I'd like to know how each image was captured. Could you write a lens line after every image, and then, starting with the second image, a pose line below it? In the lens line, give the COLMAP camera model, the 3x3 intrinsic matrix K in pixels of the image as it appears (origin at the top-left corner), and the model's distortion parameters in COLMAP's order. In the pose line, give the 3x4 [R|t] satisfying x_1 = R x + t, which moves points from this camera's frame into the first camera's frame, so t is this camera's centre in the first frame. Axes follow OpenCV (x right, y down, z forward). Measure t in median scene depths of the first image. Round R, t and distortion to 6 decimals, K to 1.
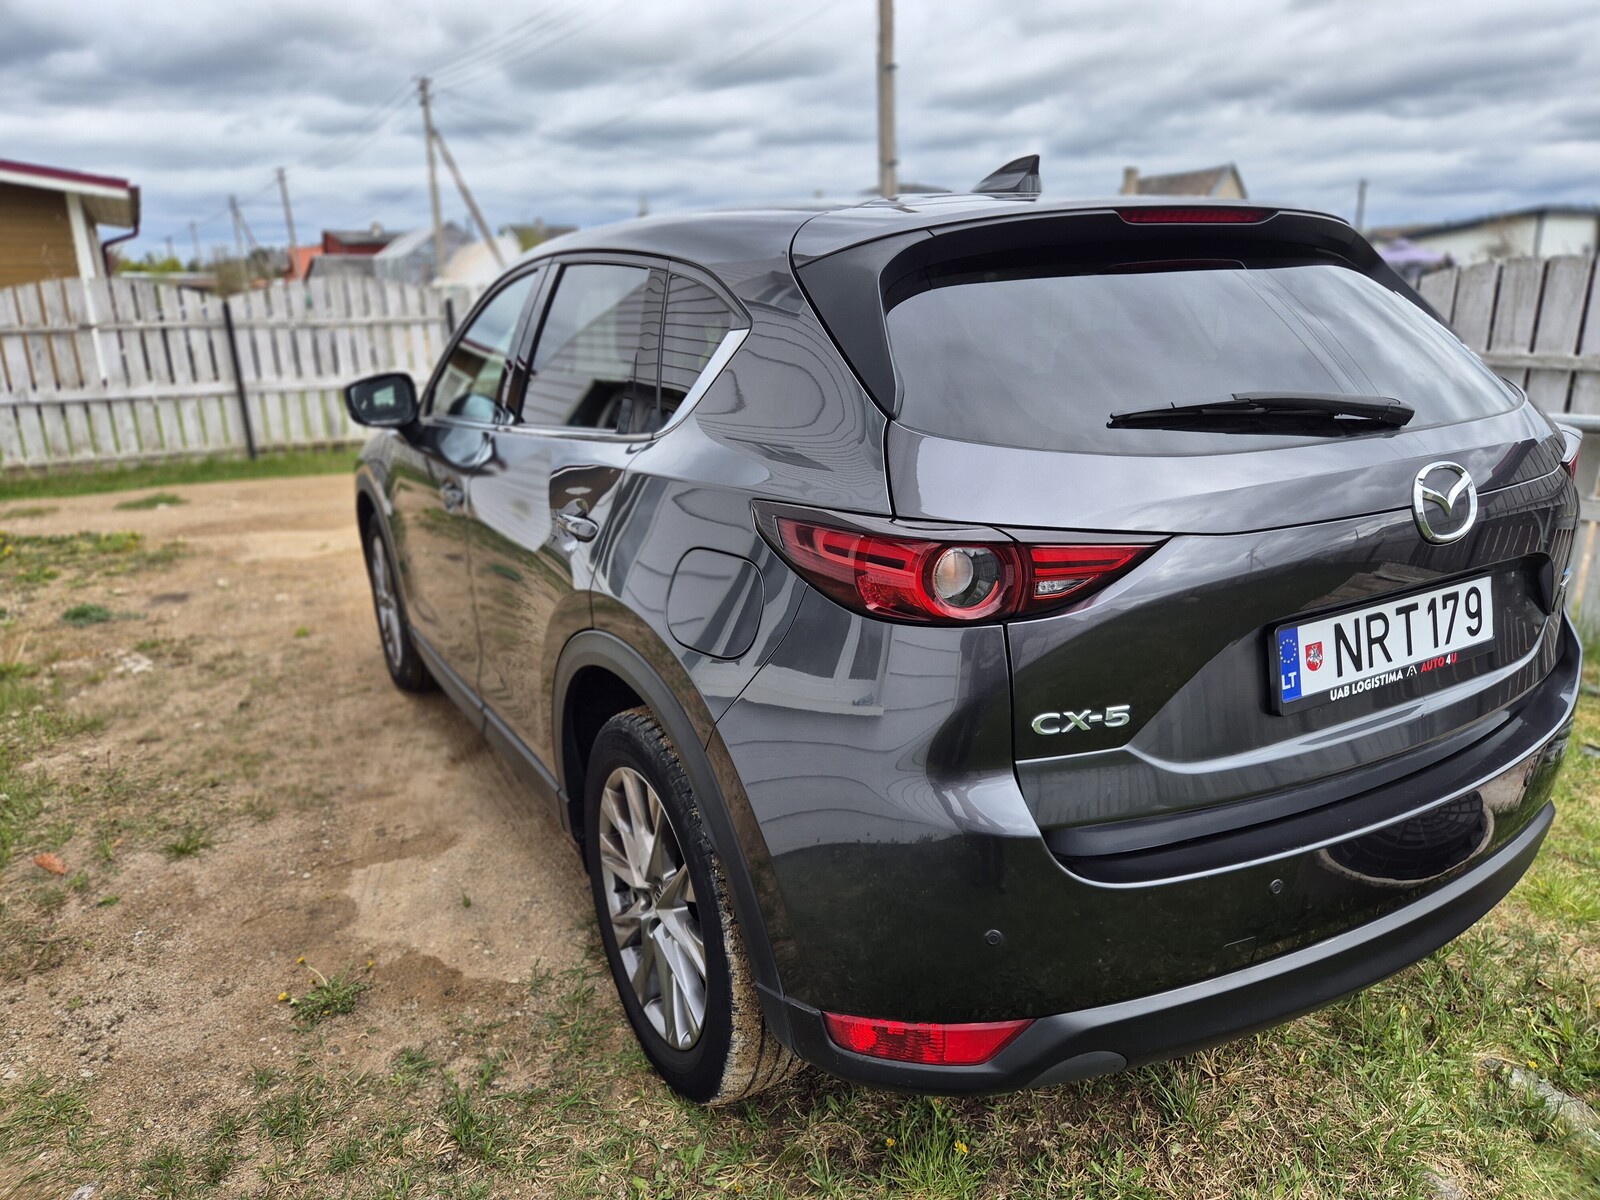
lens RADIAL K [[1081.9, 0, 792.9], [0, 1081.9, 600.9], [0, 0, 1]] dist [0.070651, -0.055062]
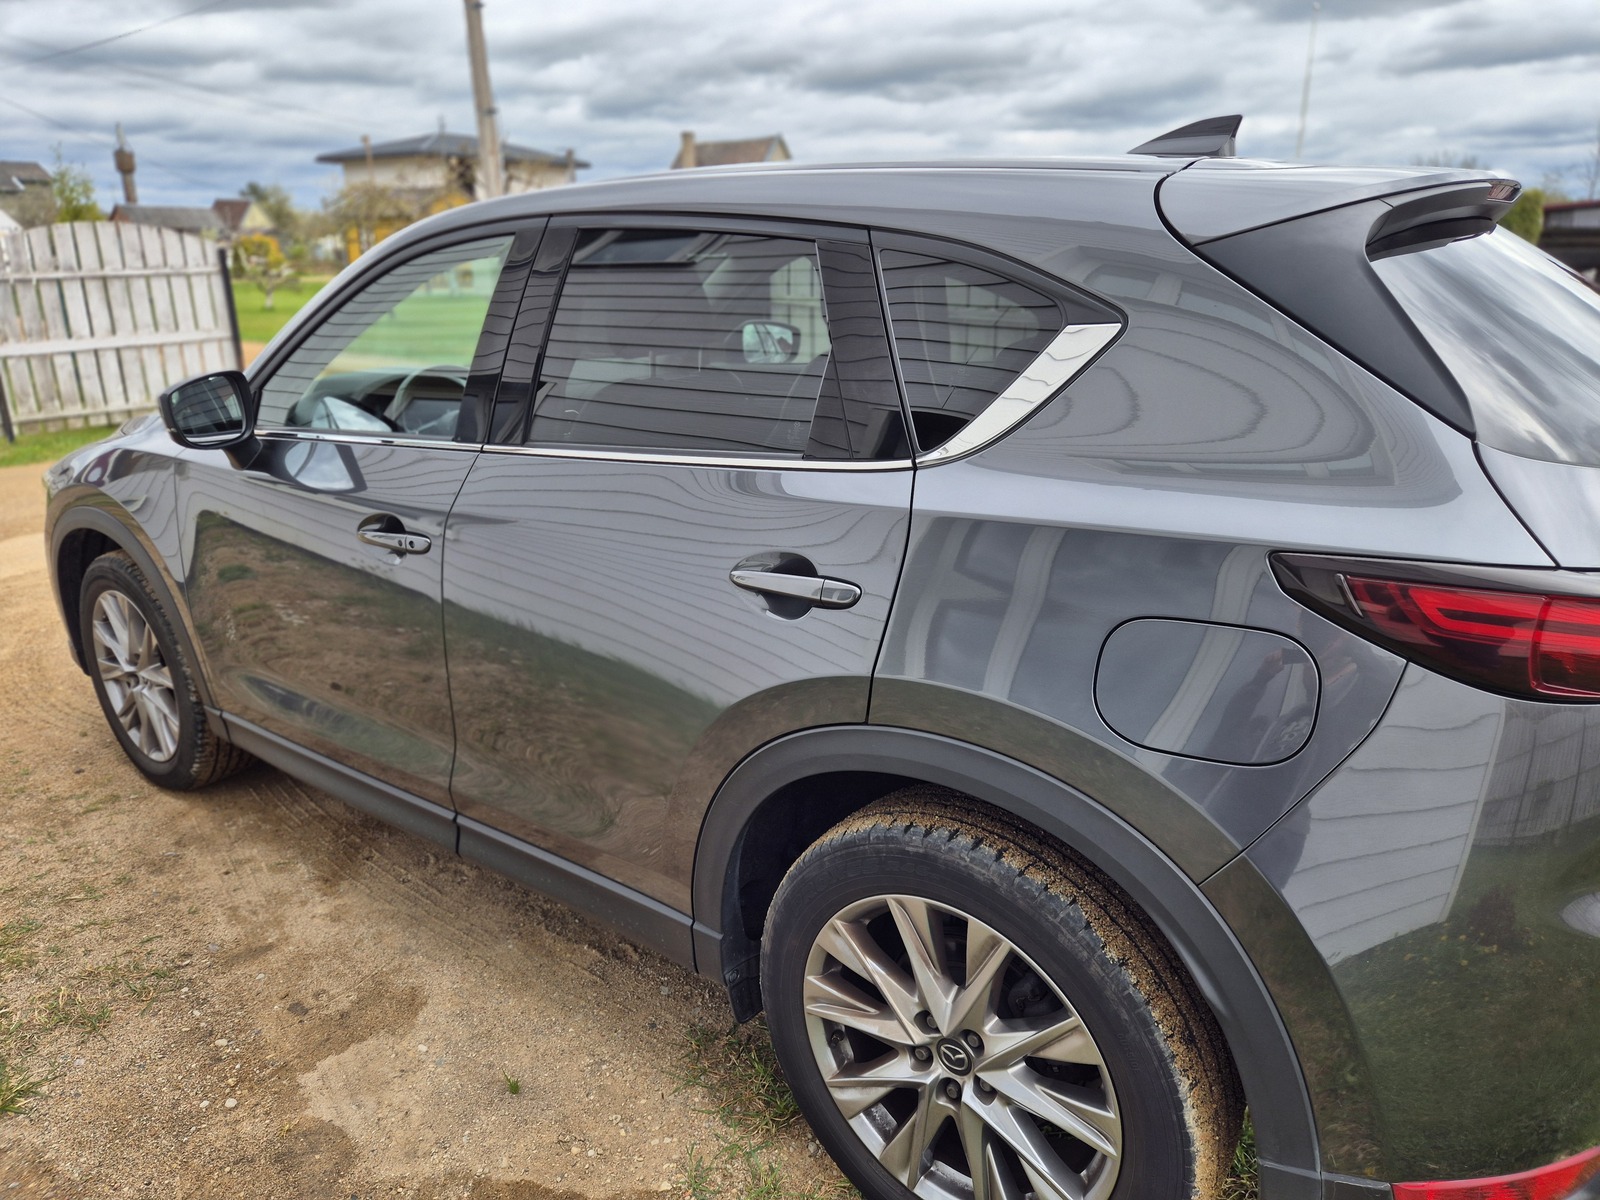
lens RADIAL K [[1081.9, 0, 788.3], [0, 1081.9, 585.9], [0, 0, 1]] dist [0.070651, -0.055062]
pose [[0.925174, -0.101155, 0.365816, -0.257598], [0.093173, 0.994868, 0.039459, -0.053615], [-0.367930, -0.002422, 0.929850, 0.167264]]
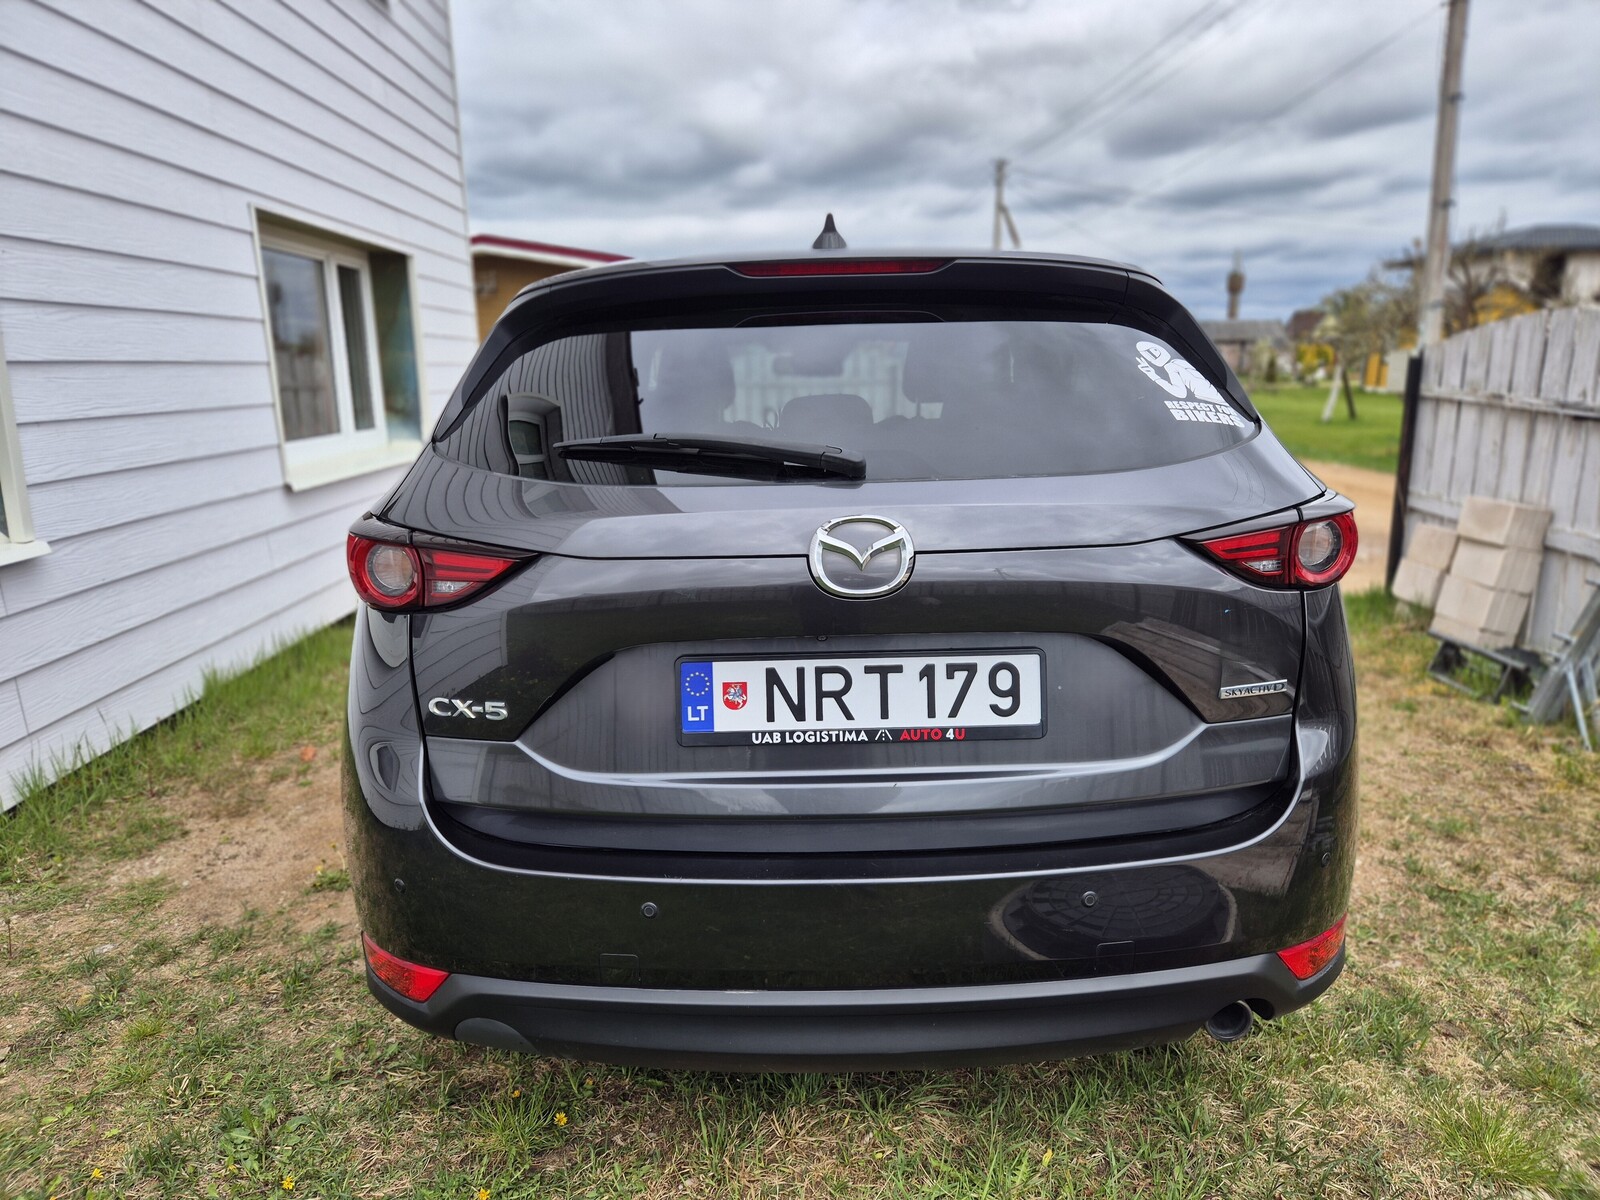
lens RADIAL K [[1081.9, 0, 806.5], [0, 1081.9, 599.4], [0, 0, 1]] dist [0.070651, -0.055062]
pose [[0.866193, 0.109715, -0.487517, 0.941222], [-0.136792, 0.990395, -0.020159, -0.024317], [0.480623, 0.084150, 0.872881, 0.141629]]
